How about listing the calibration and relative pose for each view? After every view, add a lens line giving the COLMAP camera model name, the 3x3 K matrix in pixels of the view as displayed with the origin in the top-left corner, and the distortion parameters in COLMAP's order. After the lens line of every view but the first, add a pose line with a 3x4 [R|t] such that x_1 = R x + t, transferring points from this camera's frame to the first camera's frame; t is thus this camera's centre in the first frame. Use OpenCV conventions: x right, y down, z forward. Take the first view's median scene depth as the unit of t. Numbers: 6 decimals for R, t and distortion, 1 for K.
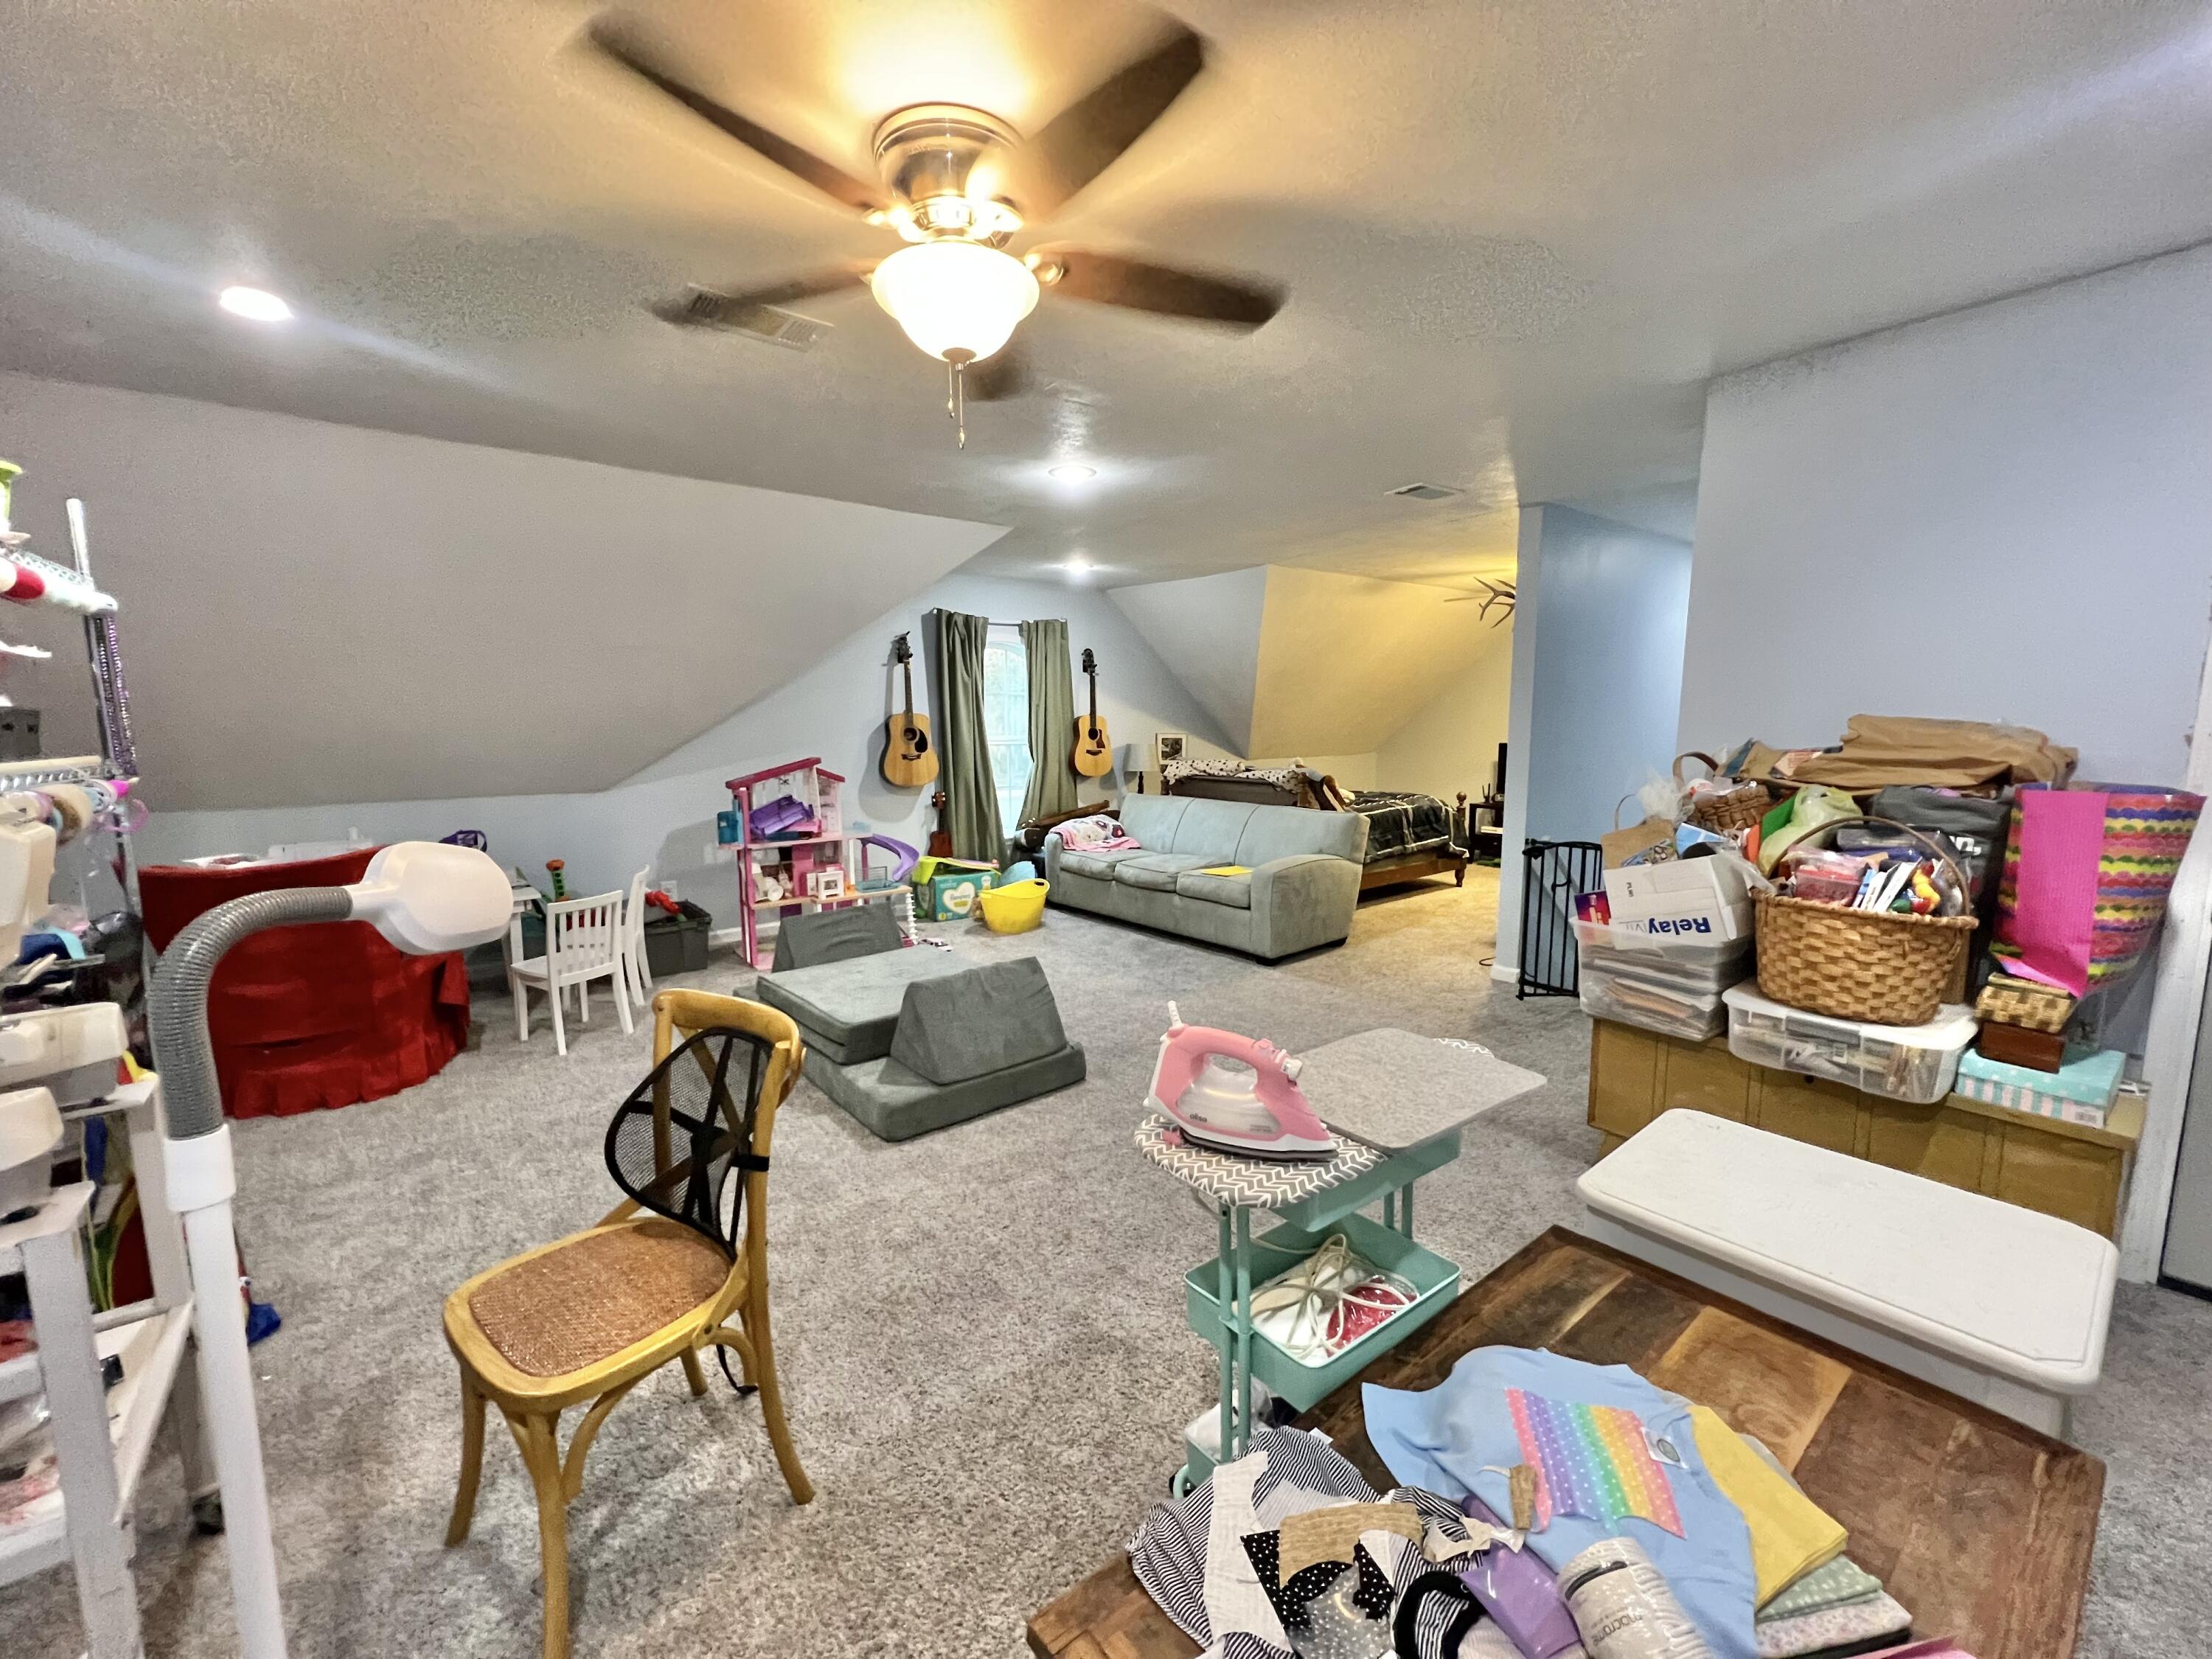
lens RADIAL K [[885.6, 0, 1102.3], [0, 885.6, 829.5], [0, 0, 1]] dist [-0.001427, 0.000560]
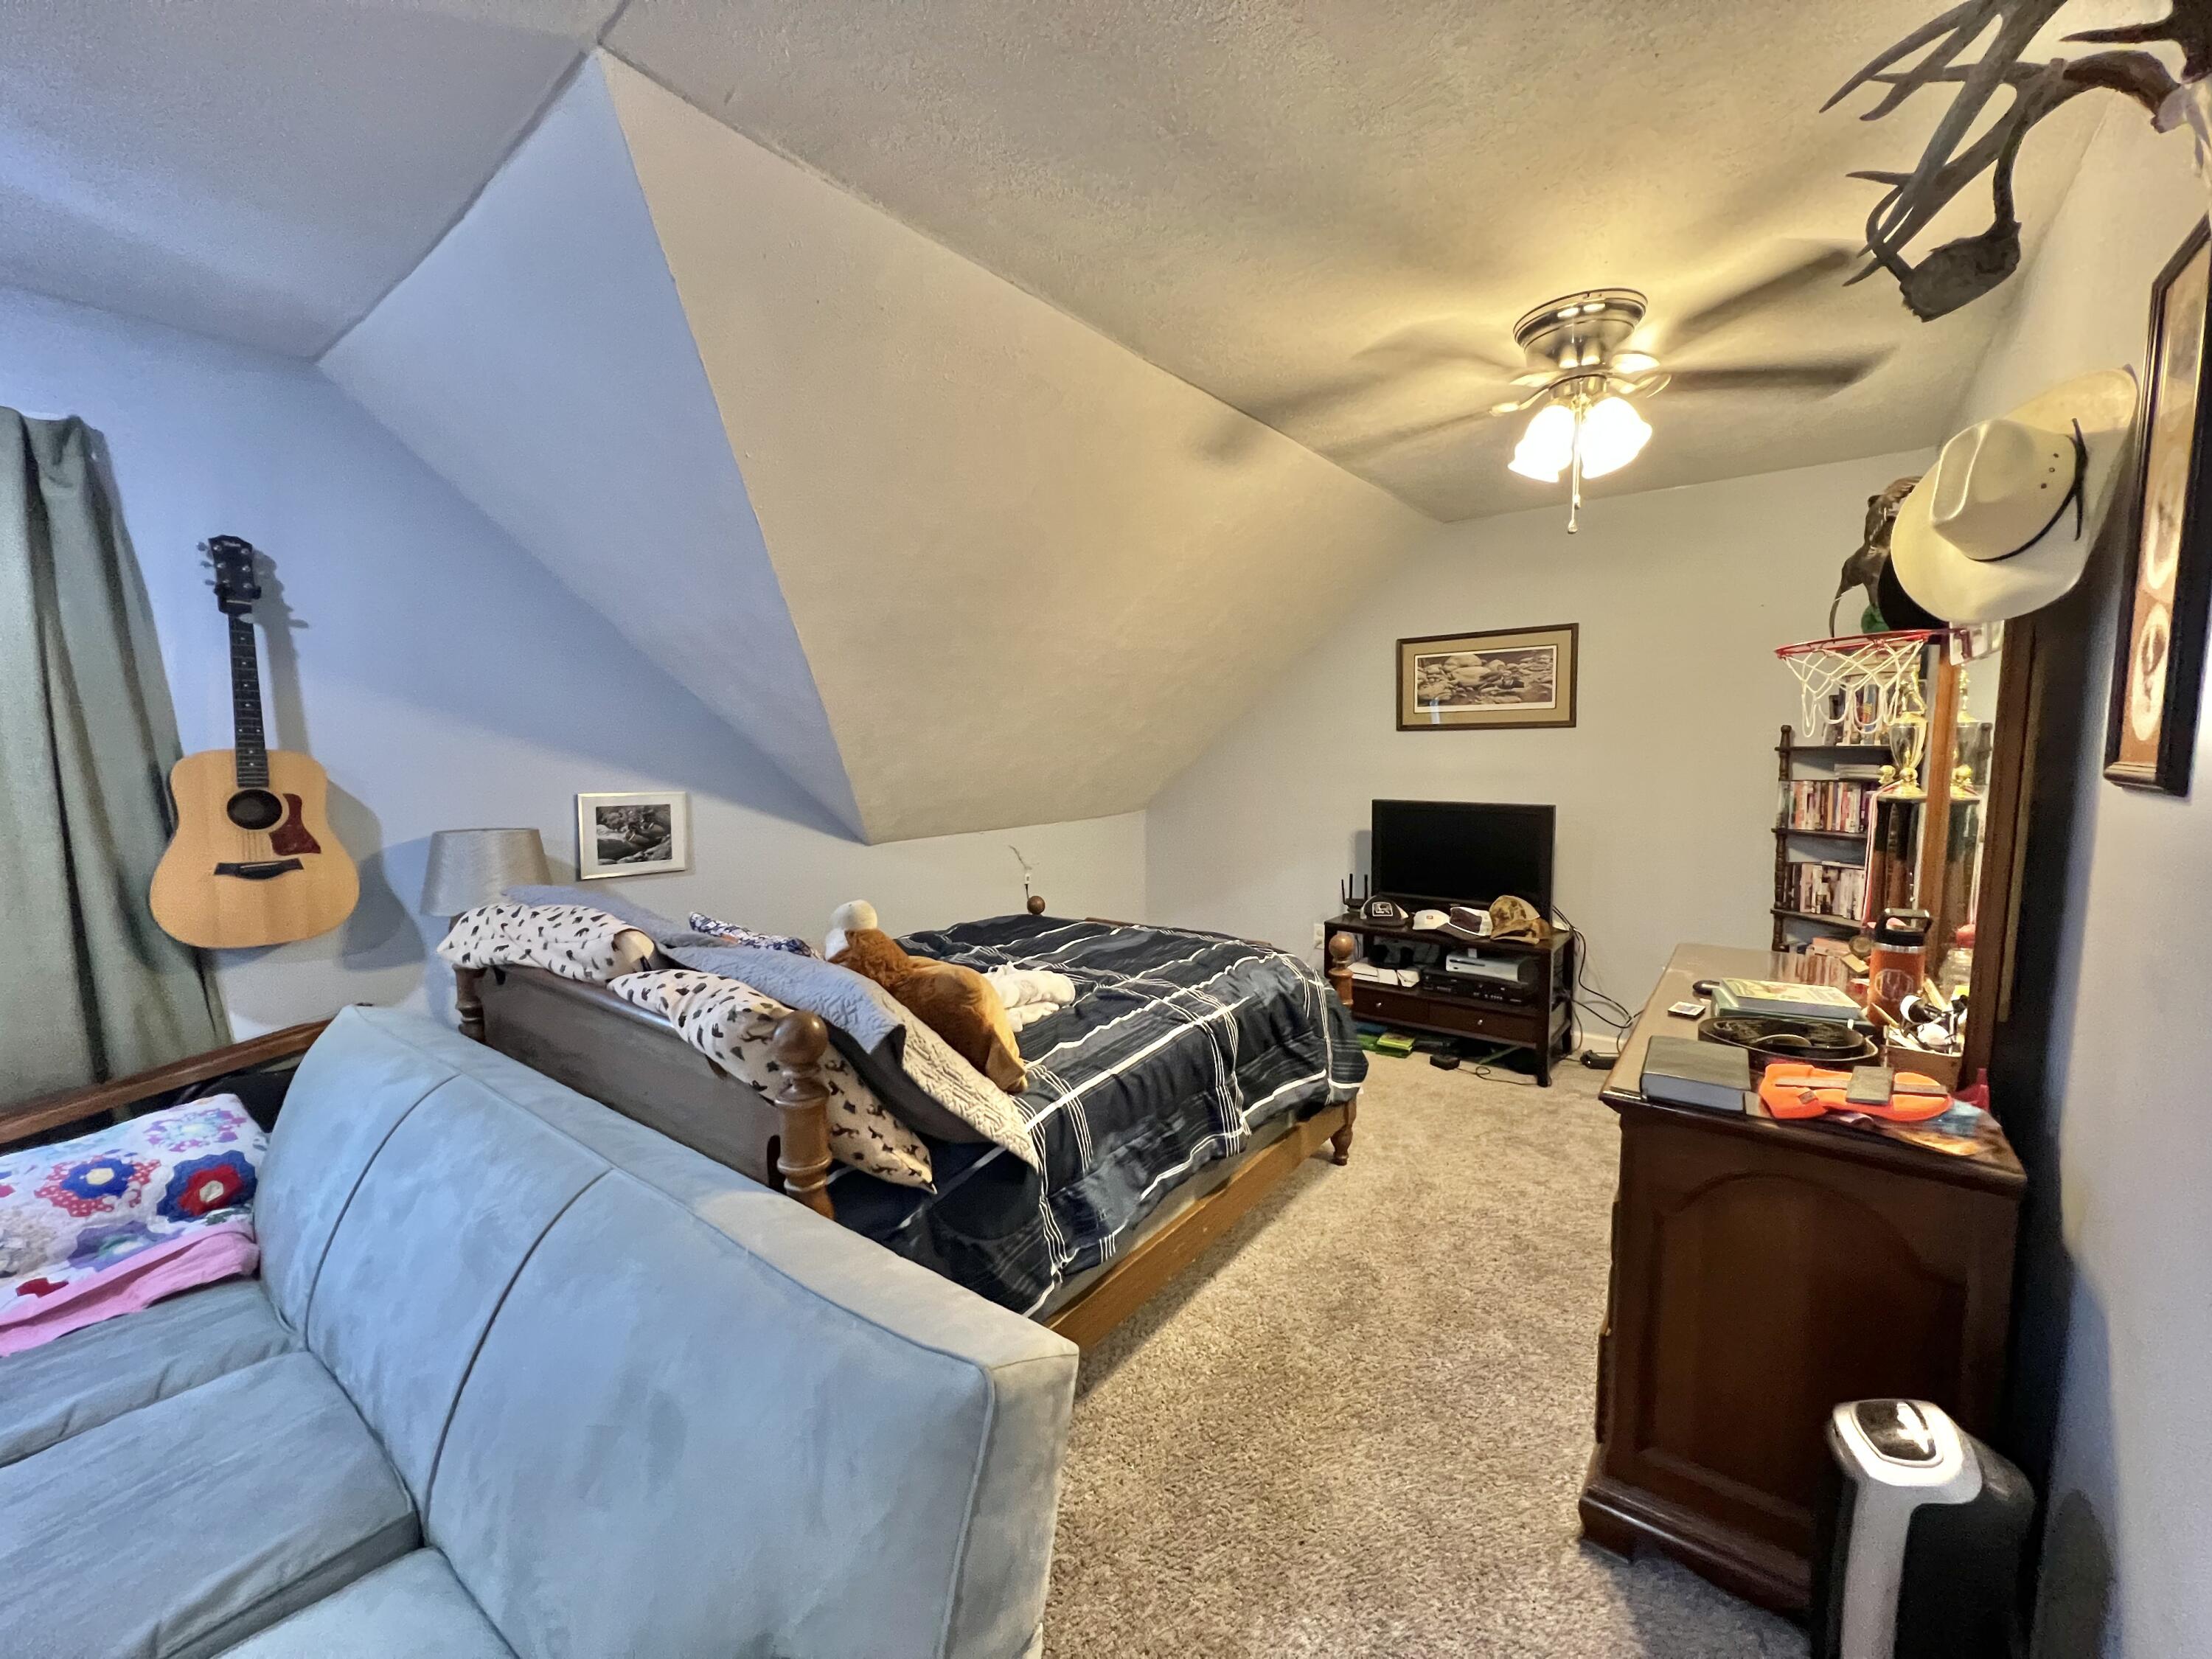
lens RADIAL K [[885.6, 0, 1110.4], [0, 885.6, 829.5], [0, 0, 1]] dist [-0.001427, 0.000560]
pose [[0.969770, -0.025220, 0.242712, 0.221641], [0.032457, 0.999138, -0.025863, -0.090248], [-0.241851, 0.032959, 0.969753, 0.678810]]
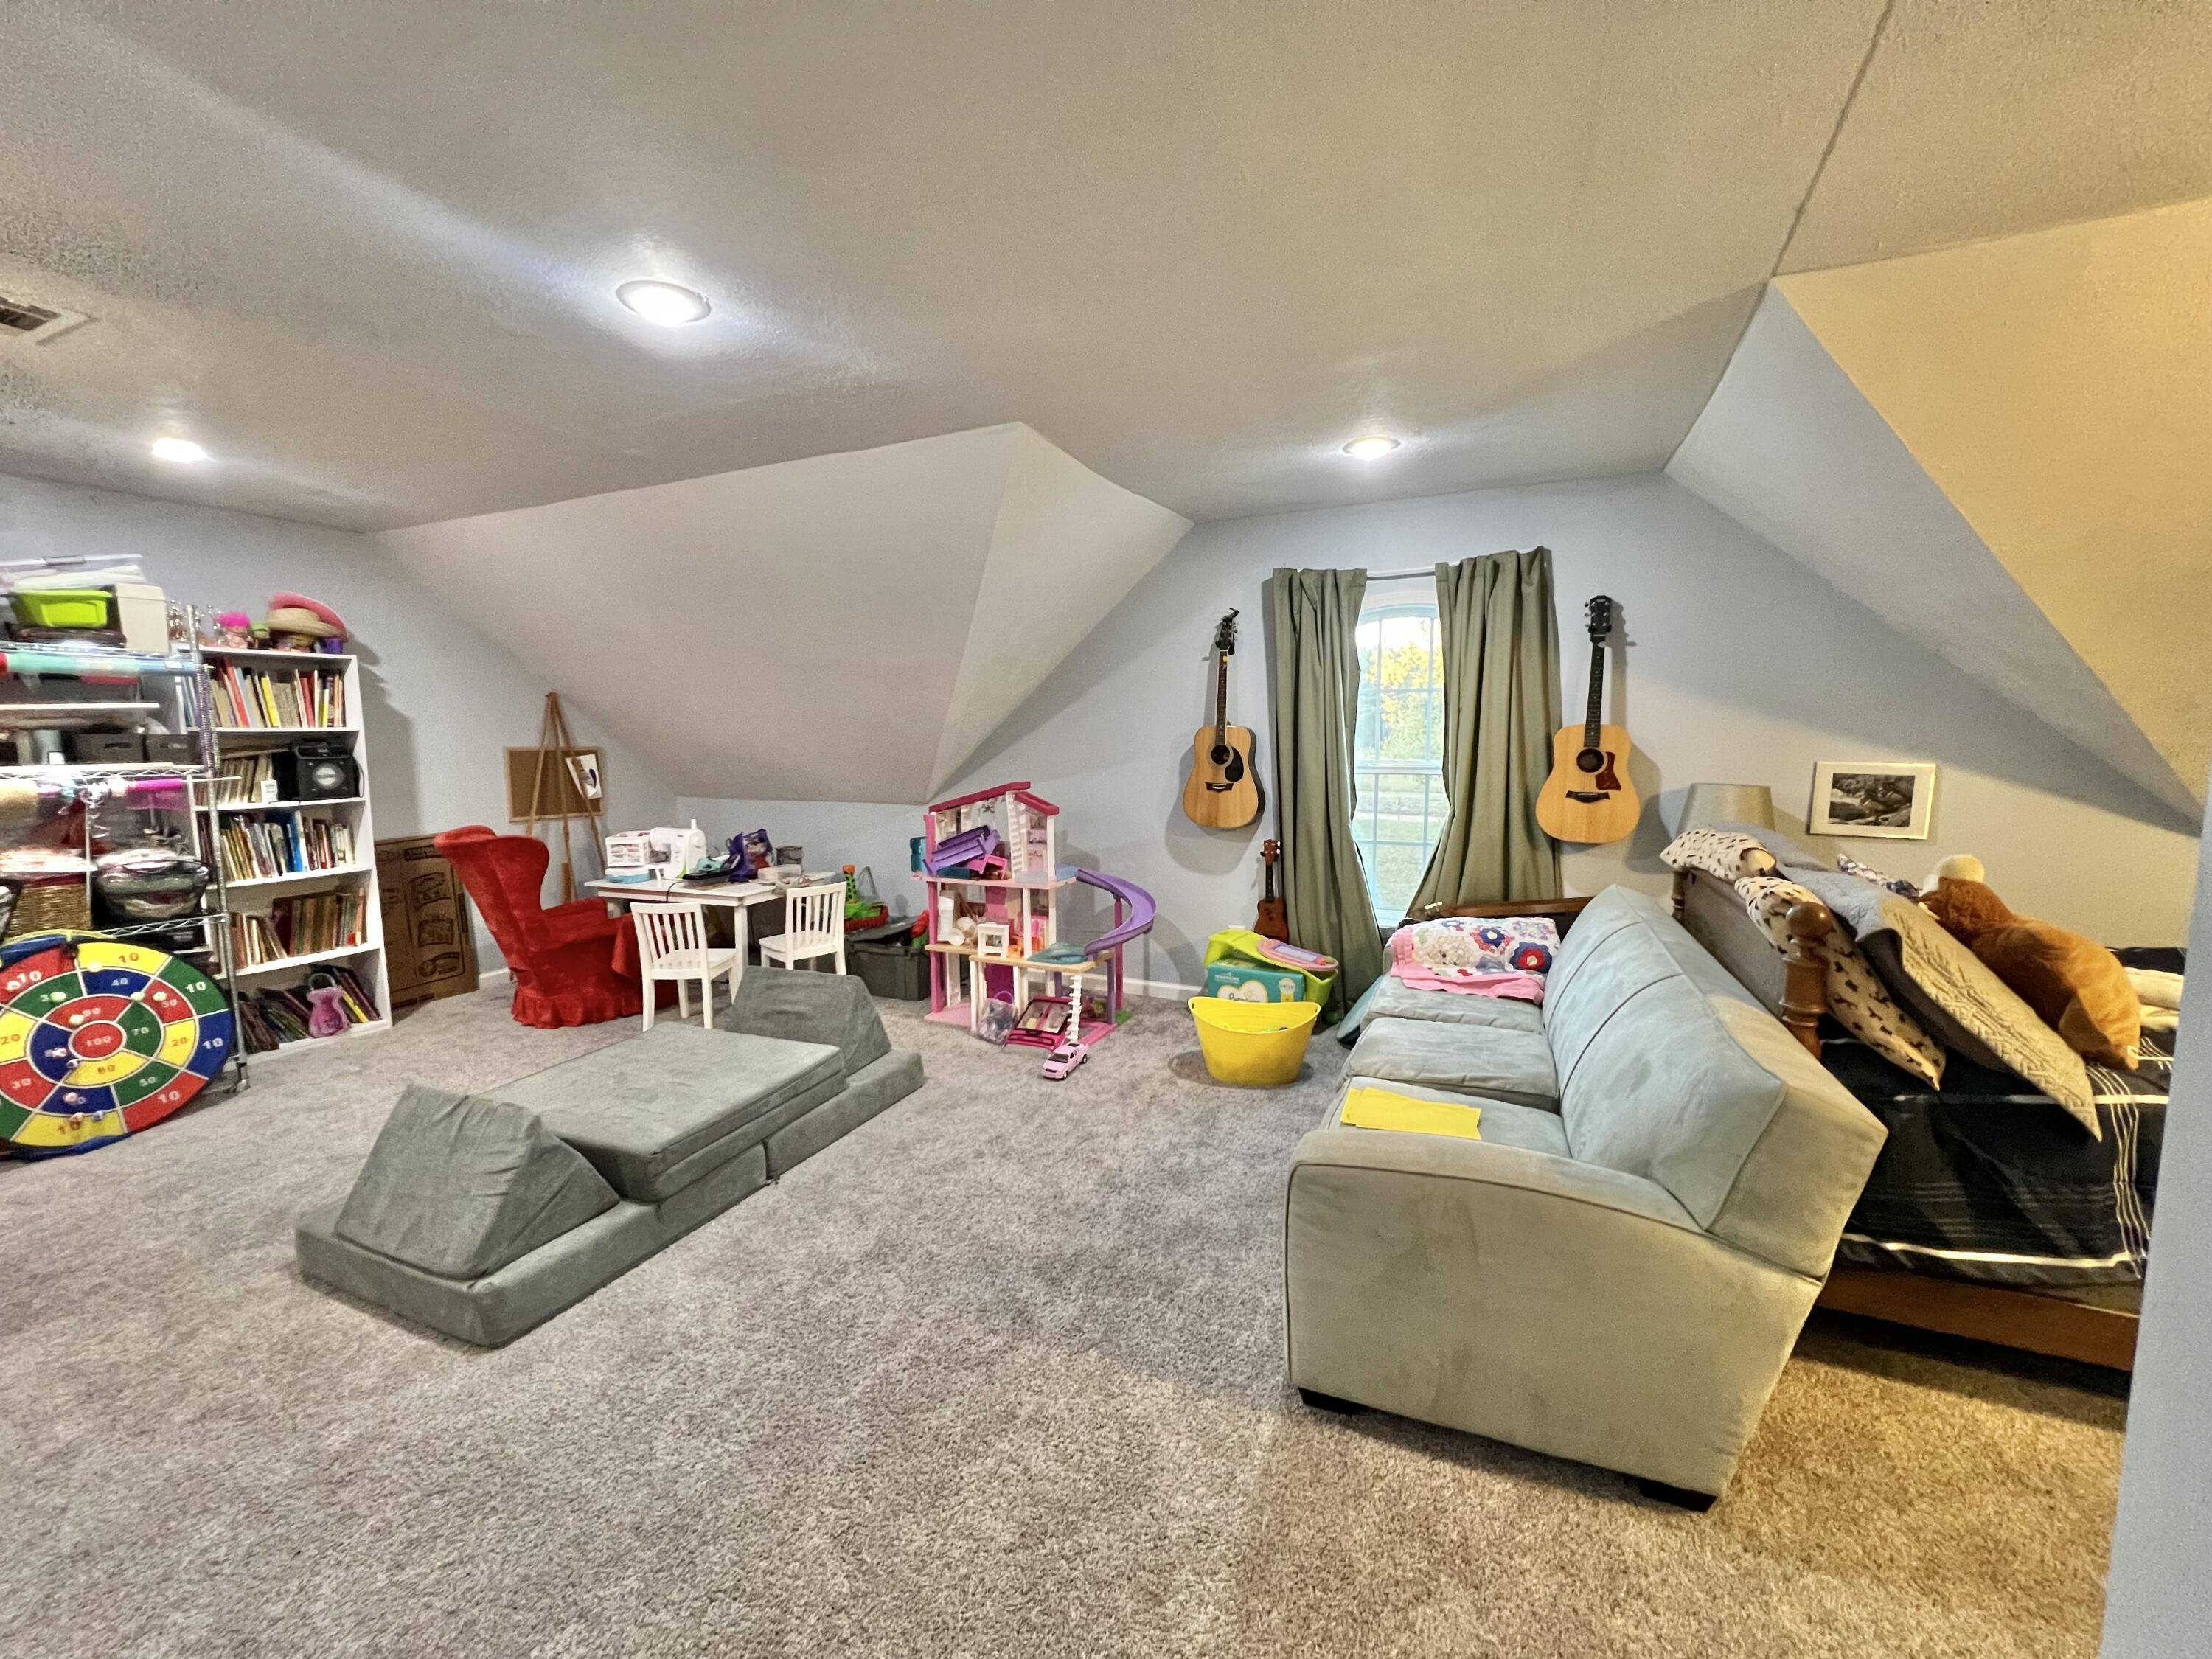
lens RADIAL K [[885.6, 0, 1103.7], [0, 885.6, 825.4], [0, 0, 1]] dist [-0.001427, 0.000560]
pose [[0.459234, 0.093248, -0.883408, 0.343690], [-0.105548, 0.993158, 0.049964, -0.071990], [0.882023, 0.070297, 0.465934, 0.556127]]
